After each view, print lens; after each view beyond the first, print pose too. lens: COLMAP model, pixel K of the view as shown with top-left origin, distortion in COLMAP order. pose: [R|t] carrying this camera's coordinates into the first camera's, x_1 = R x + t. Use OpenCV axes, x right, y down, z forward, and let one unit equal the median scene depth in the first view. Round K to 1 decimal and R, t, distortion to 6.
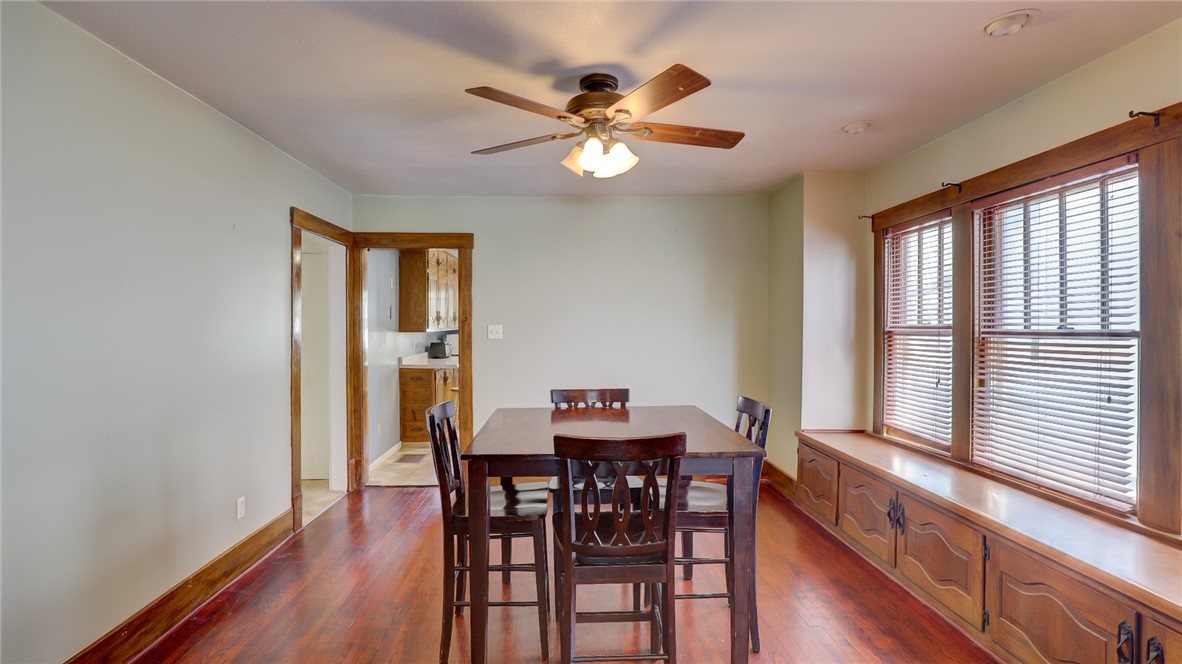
lens RADIAL K [[544.7, 0, 591.0], [0, 544.7, 332.0], [0, 0, 1]] dist [-0.016083, 0.000040]
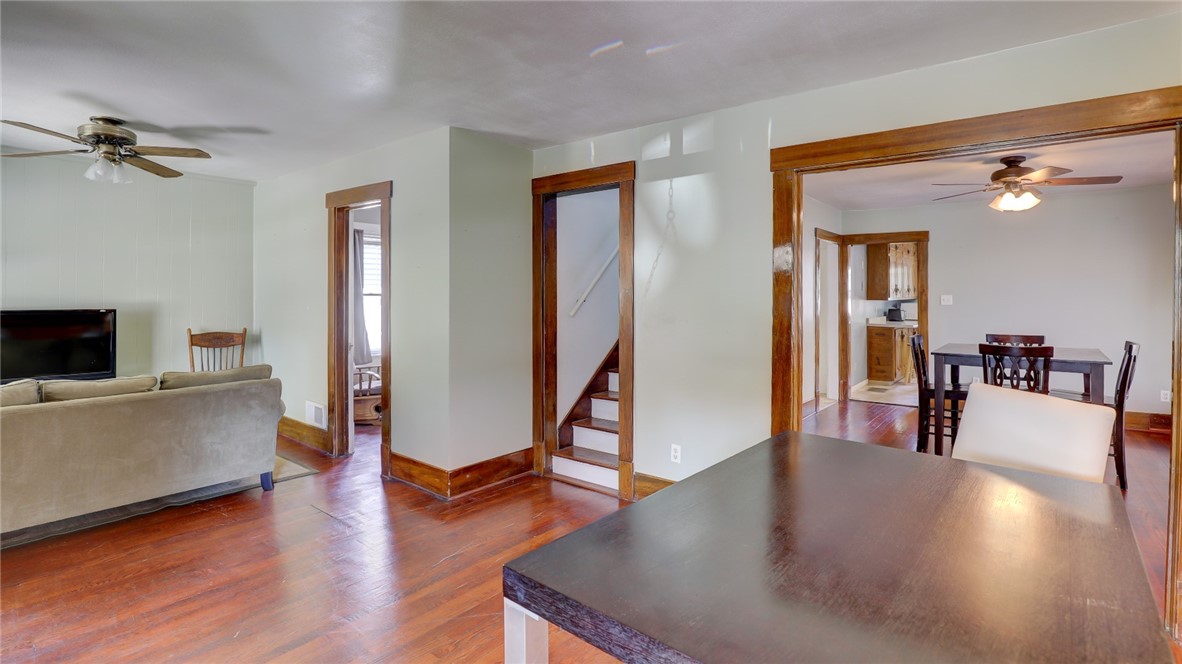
lens RADIAL K [[576.9, 0, 589.0], [0, 576.9, 284.5], [0, 0, 1]] dist [-0.029460, -0.000082]
pose [[0.746136, -0.005444, -0.665772, 0.112907], [-0.016644, 0.999502, -0.026827, 0.014374], [0.665586, 0.031098, 0.745673, -0.696476]]
